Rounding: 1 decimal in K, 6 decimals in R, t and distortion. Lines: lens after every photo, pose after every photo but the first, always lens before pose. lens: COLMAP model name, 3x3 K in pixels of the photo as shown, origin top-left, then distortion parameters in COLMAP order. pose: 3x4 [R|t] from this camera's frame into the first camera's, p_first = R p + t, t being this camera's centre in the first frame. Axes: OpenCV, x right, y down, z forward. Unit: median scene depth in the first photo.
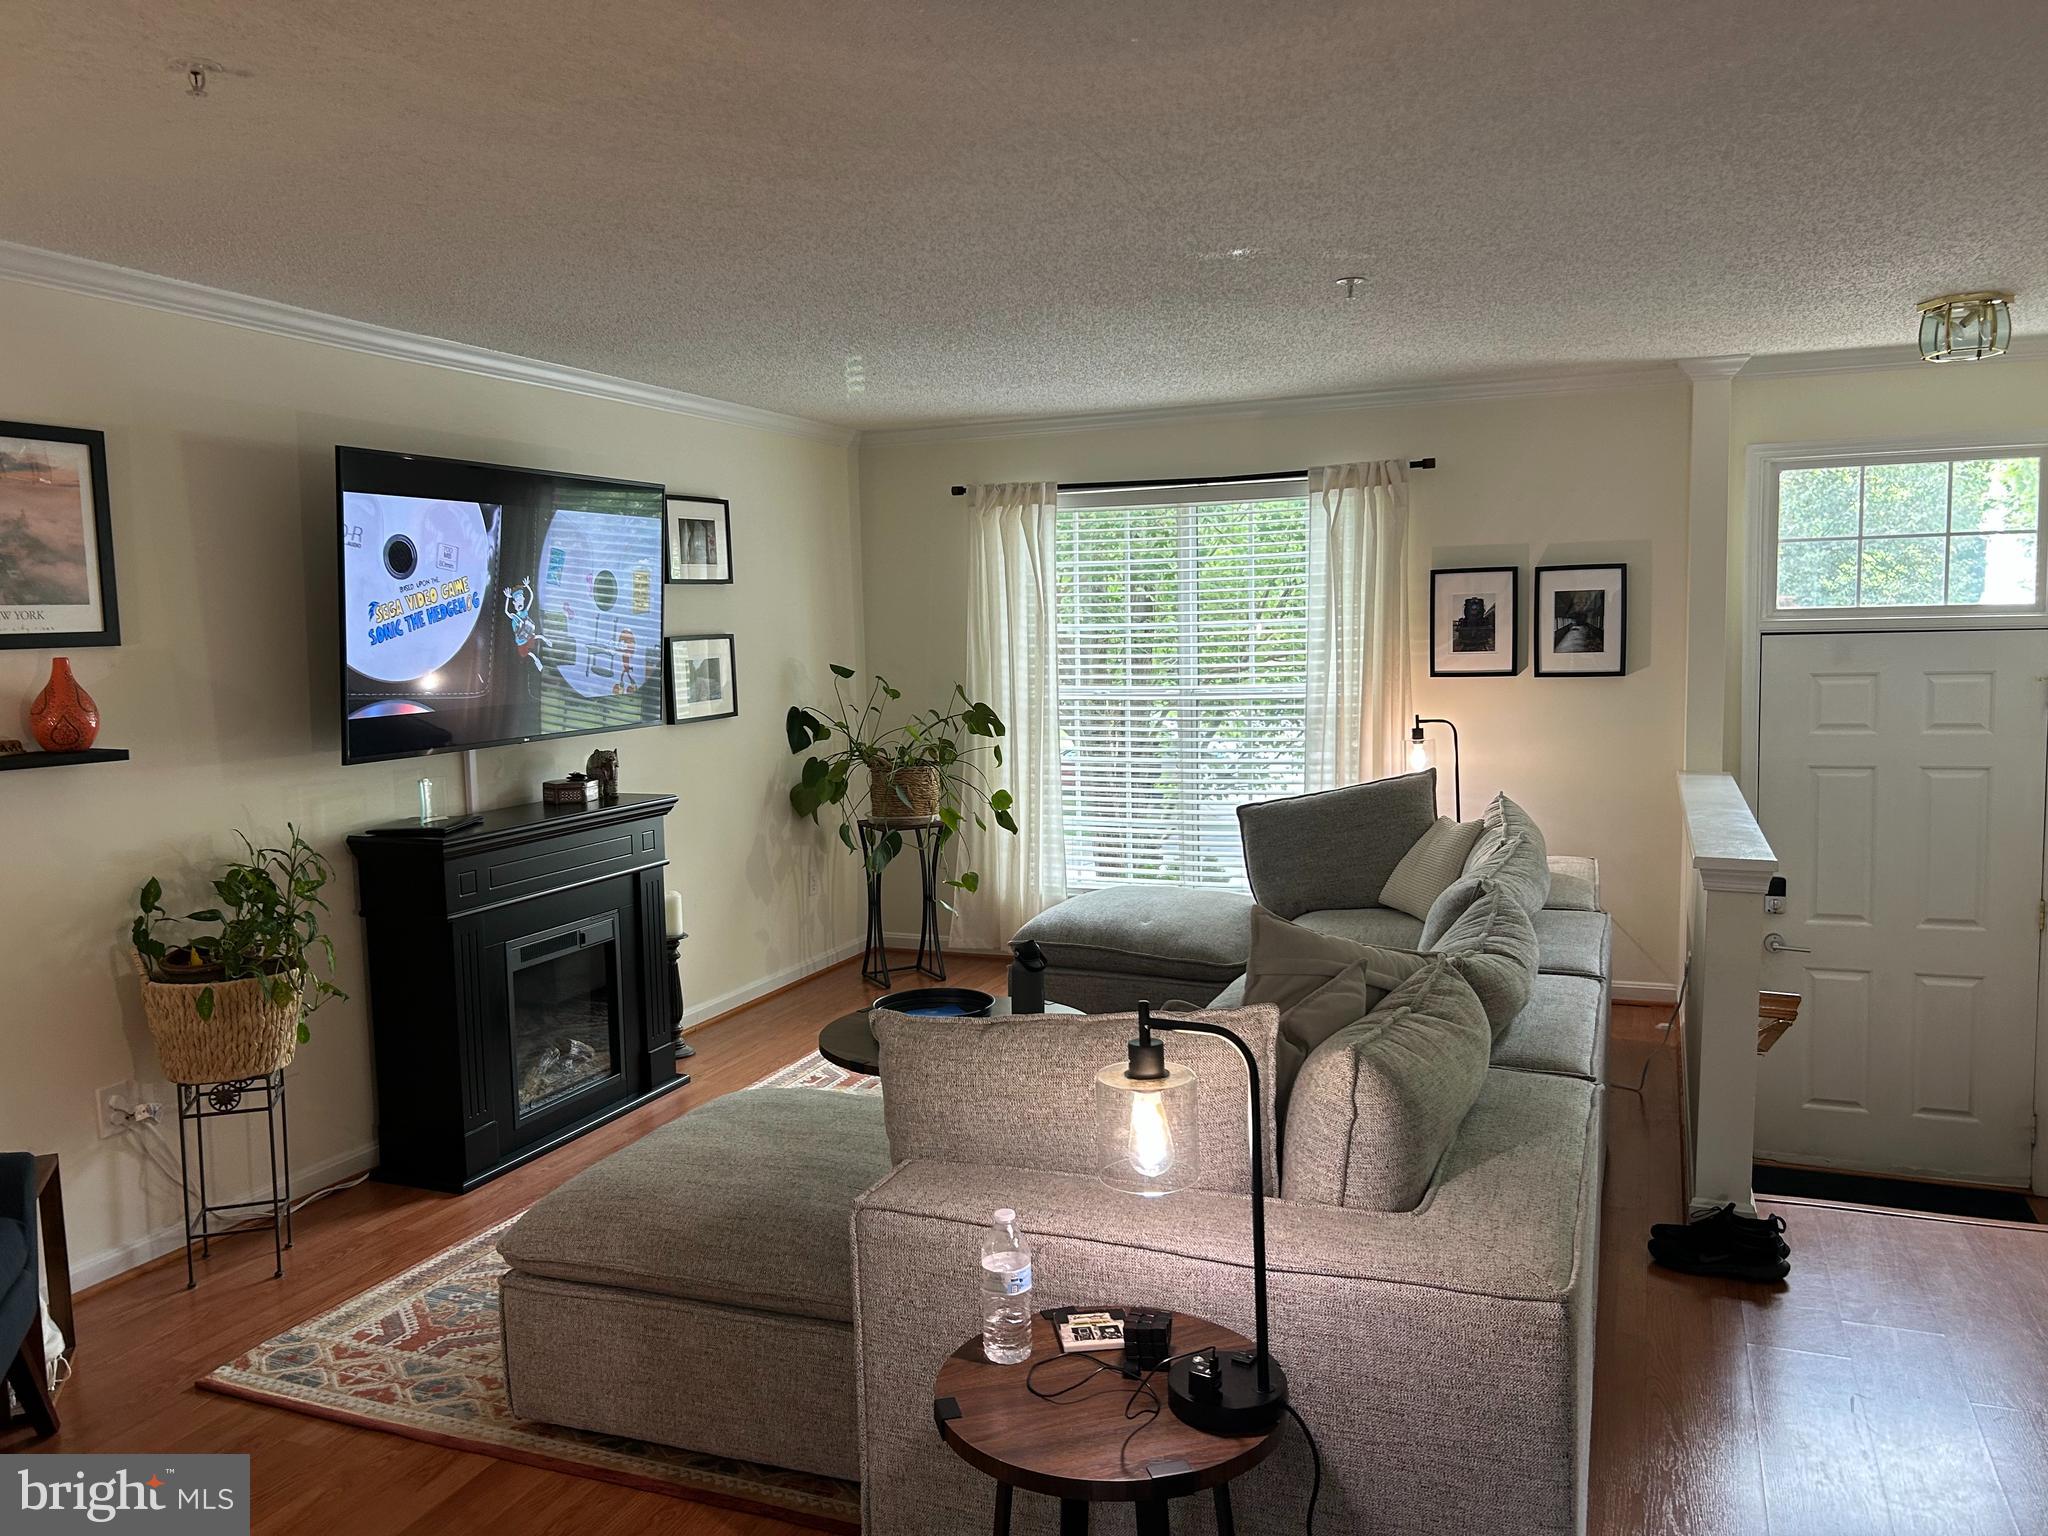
lens RADIAL K [[1554.2, 0, 1024.0], [0, 1554.2, 768.0], [0, 0, 1]] dist [0.007633, 0.002572]
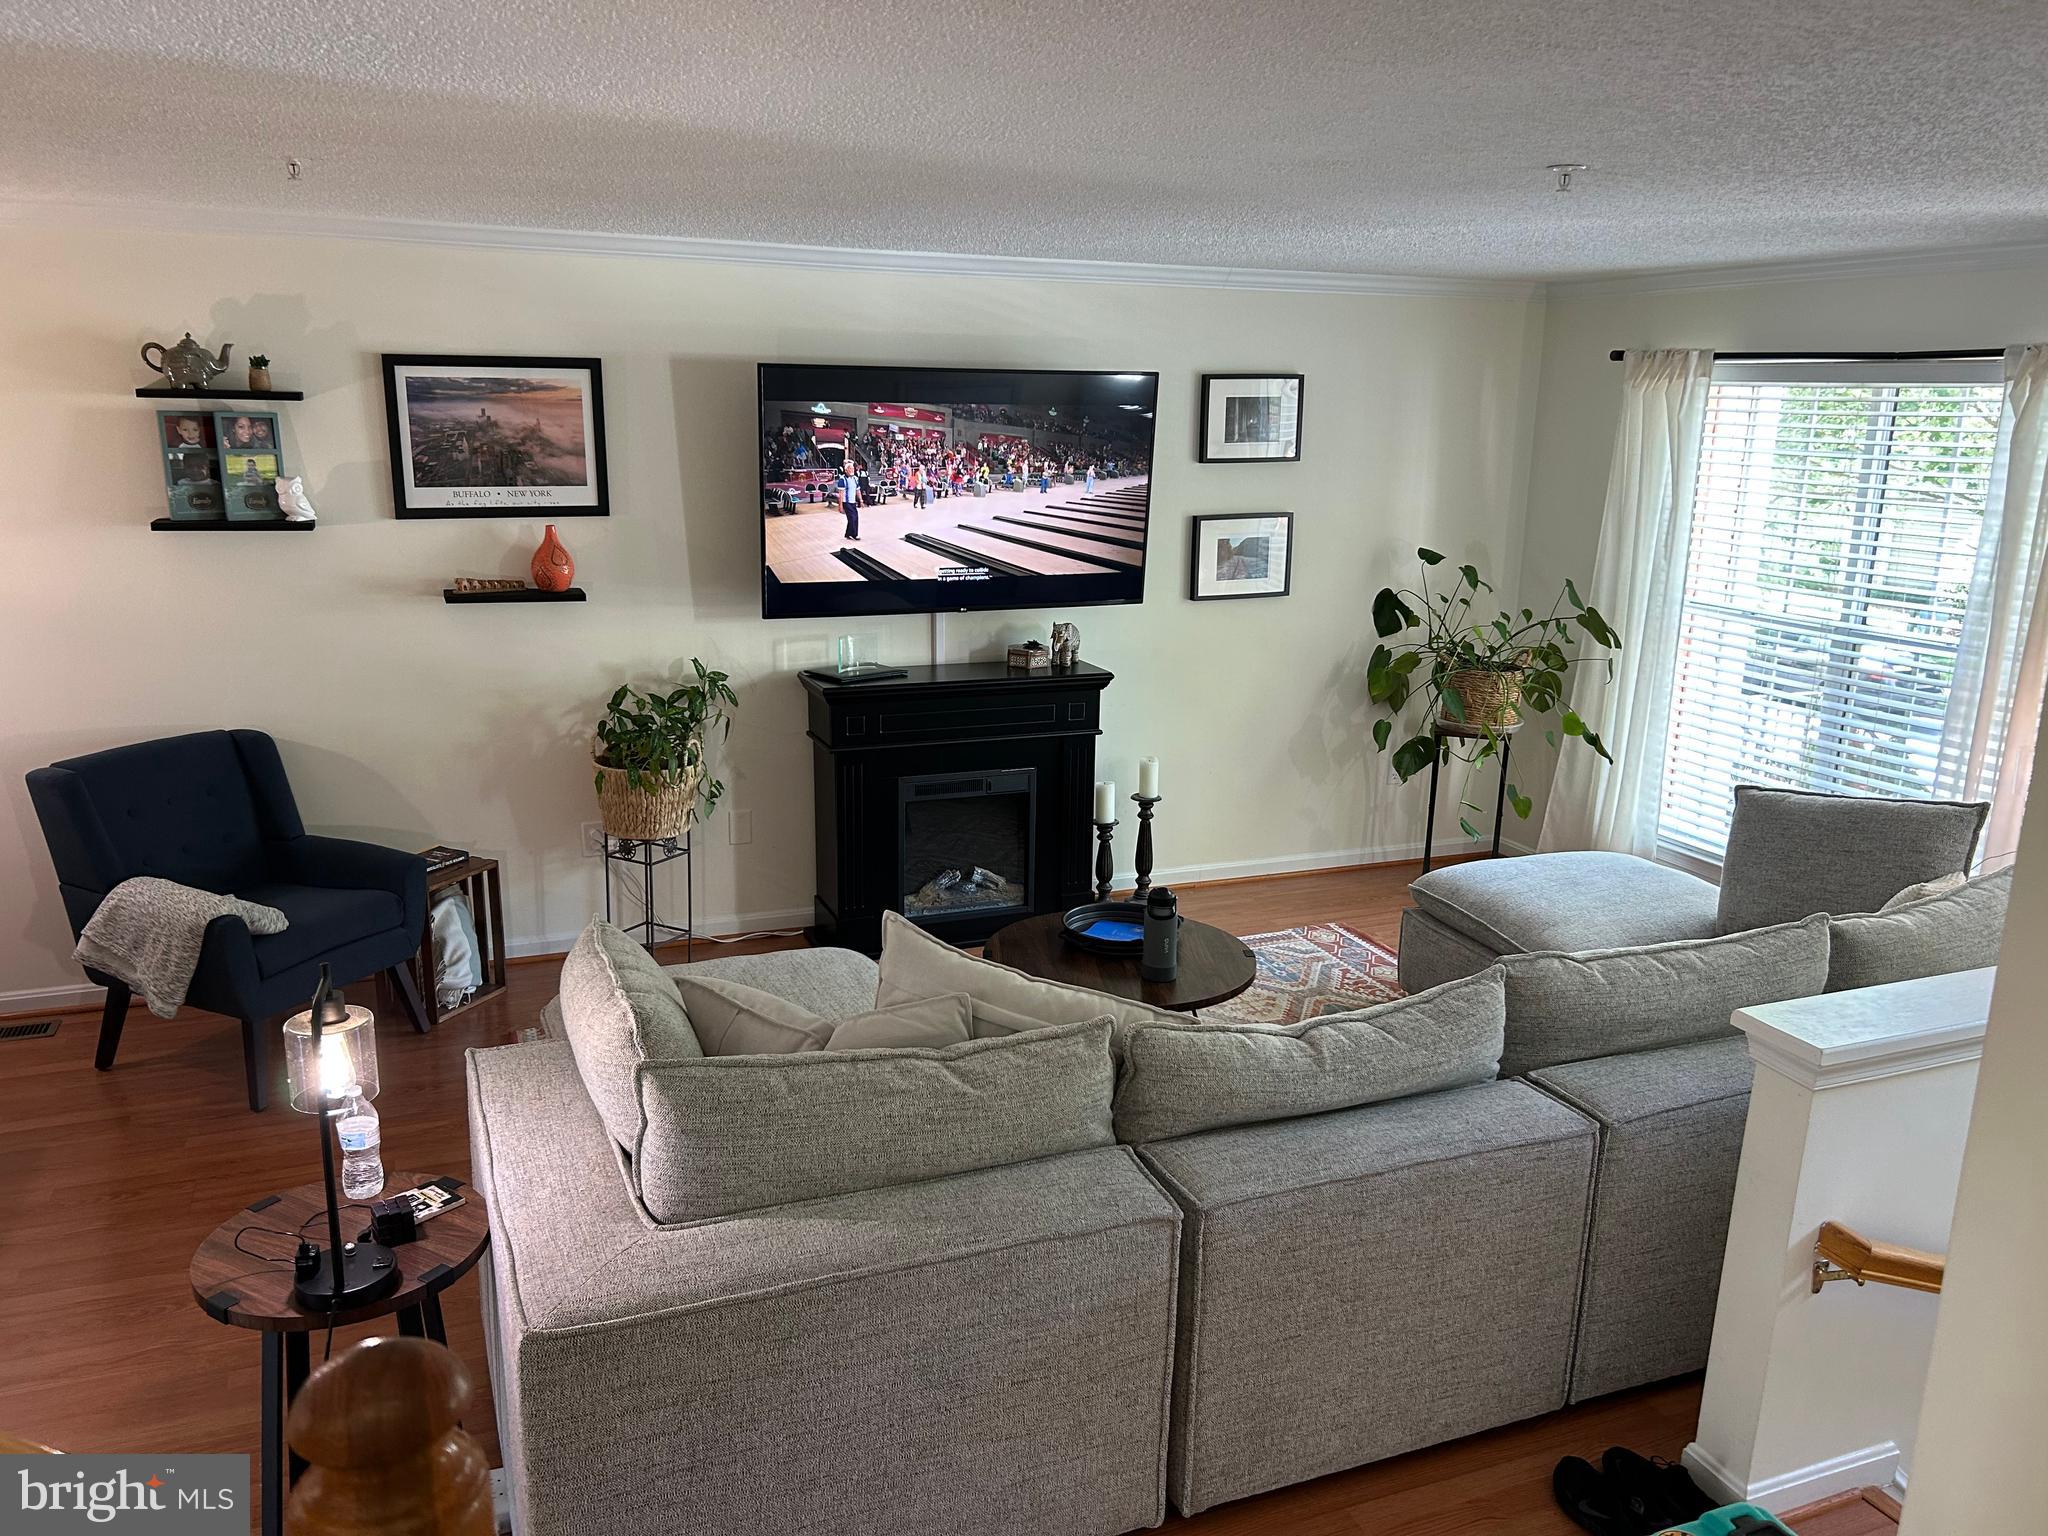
lens RADIAL K [[1544.8, 0, 1024.0], [0, 1544.8, 768.0], [0, 0, 1]] dist [0.117149, -0.246762]
pose [[0.691978, 0.197513, -0.694374, 0.506006], [-0.098621, 0.978691, 0.180106, -0.107484], [0.715150, -0.056150, 0.696712, 0.209880]]
